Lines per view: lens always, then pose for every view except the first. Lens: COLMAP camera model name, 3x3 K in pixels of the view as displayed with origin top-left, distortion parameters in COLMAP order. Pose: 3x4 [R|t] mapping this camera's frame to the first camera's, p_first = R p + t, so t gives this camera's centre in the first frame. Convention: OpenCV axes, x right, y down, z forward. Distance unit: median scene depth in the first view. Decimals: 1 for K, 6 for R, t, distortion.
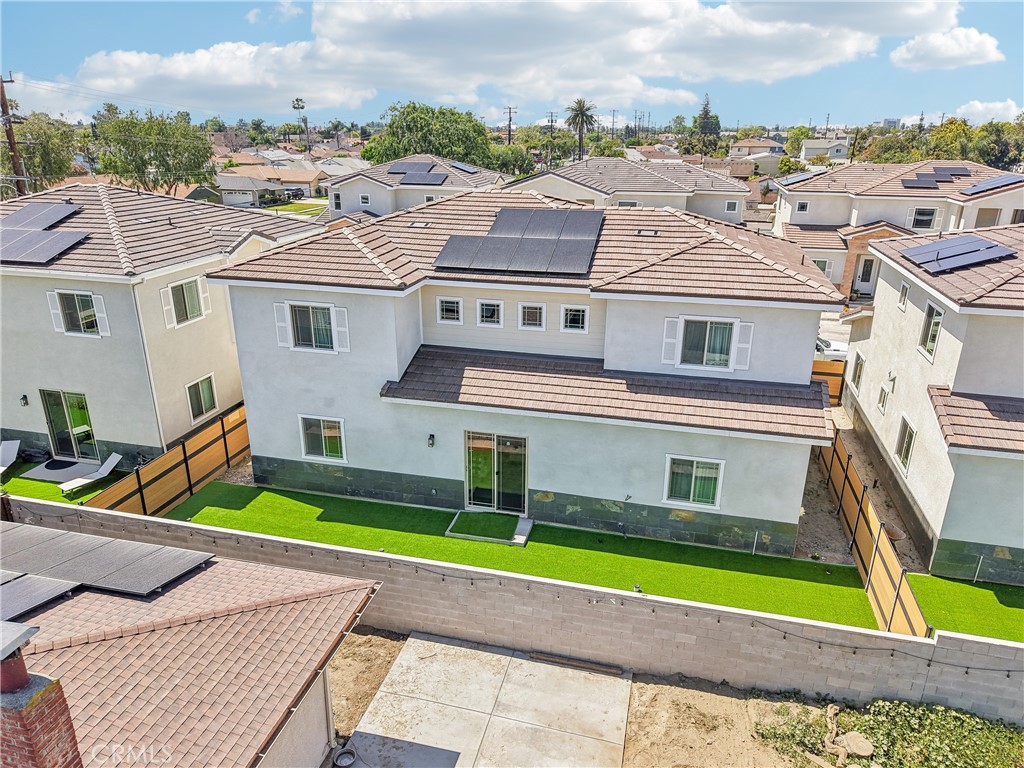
lens RADIAL K [[706.5, 0, 508.7], [0, 706.5, 384.1], [0, 0, 1]] dist [0.037021, -0.045068]
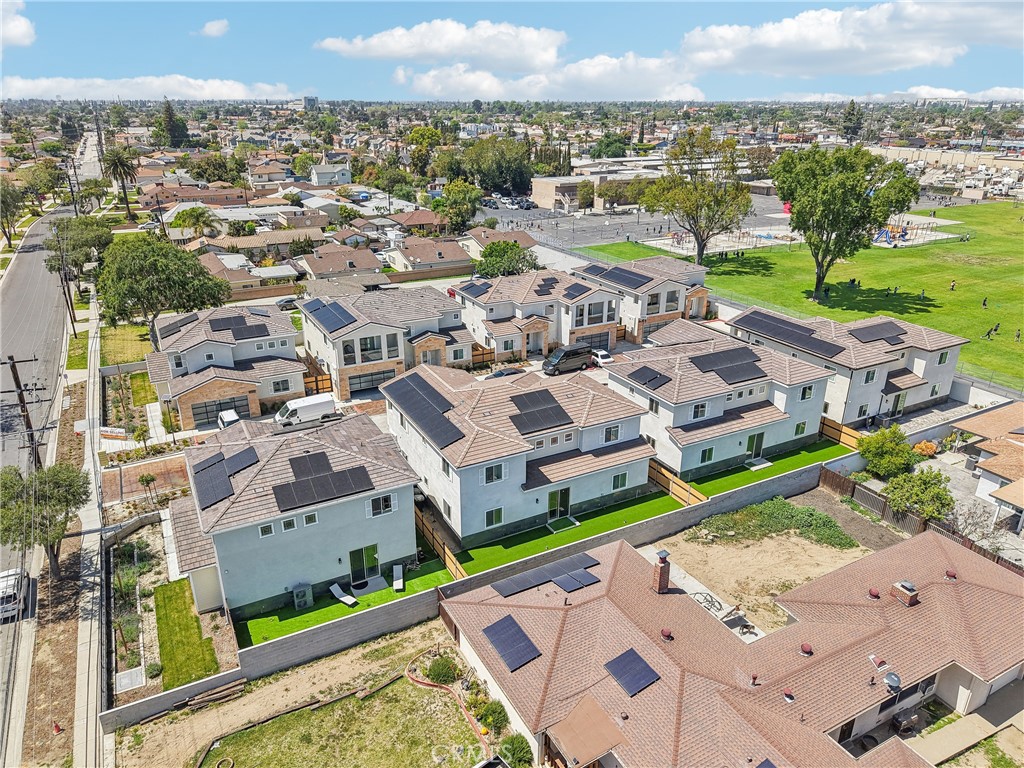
lens RADIAL K [[706.5, 0, 508.7], [0, 706.5, 384.1], [0, 0, 1]] dist [0.037021, -0.045068]
pose [[0.740910, -0.256305, 0.620774, -1.620866], [0.232658, 0.965032, 0.120760, -0.640528], [-0.630019, 0.054956, 0.774633, -0.886242]]
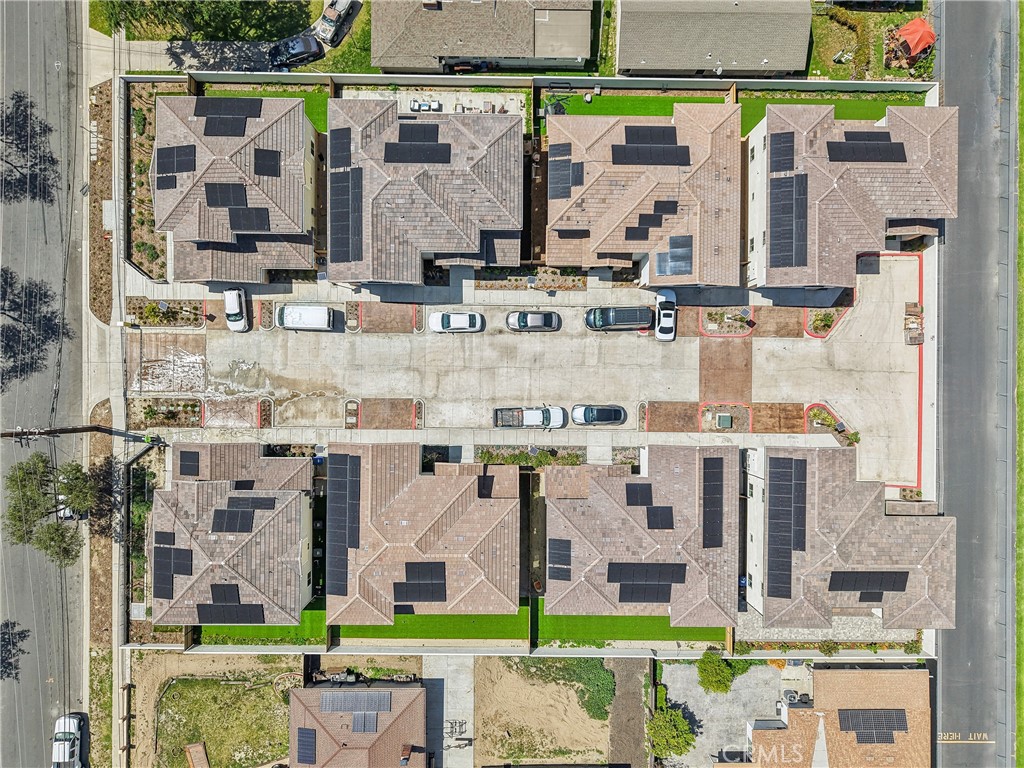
lens RADIAL K [[706.5, 0, 508.7], [0, 706.5, 384.1], [0, 0, 1]] dist [0.037021, -0.045068]
pose [[0.970979, -0.239165, -0.000500, 0.475774], [0.080639, 0.325416, 0.942126, -3.167416], [-0.225161, -0.914825, 0.335258, 0.634365]]
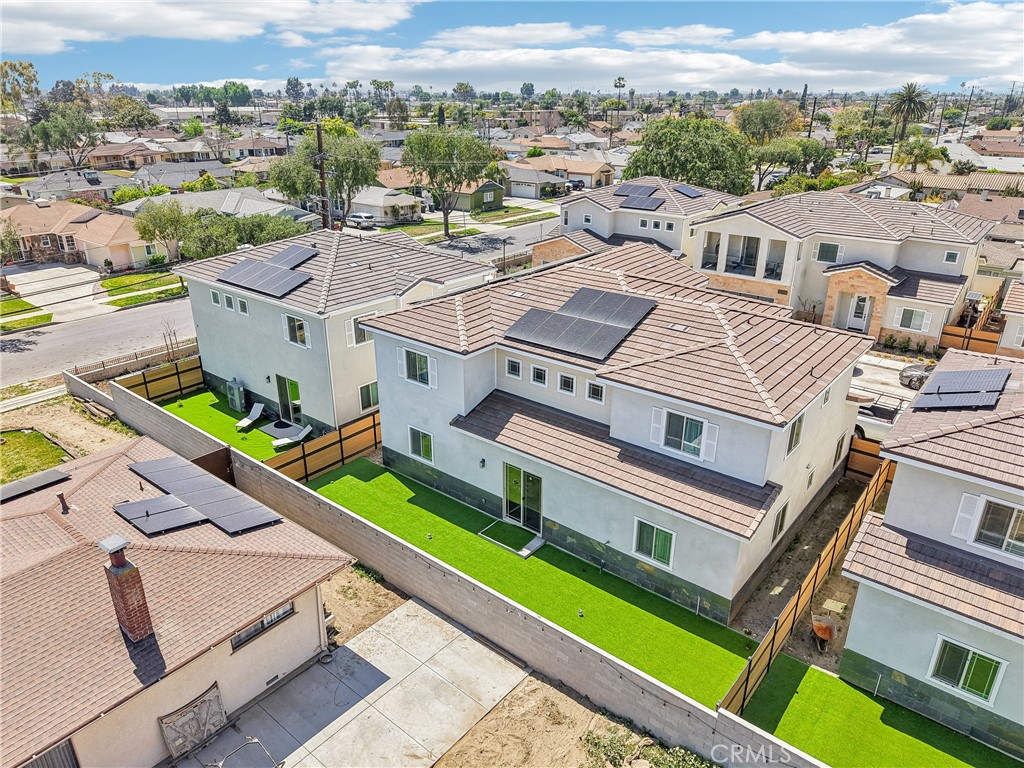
lens RADIAL K [[706.5, 0, 508.7], [0, 706.5, 384.1], [0, 0, 1]] dist [0.037021, -0.045068]
pose [[0.904426, 0.159388, -0.395739, 0.439963], [-0.141498, 0.987153, 0.074206, -0.174871], [0.402483, -0.011117, 0.915360, -0.202479]]
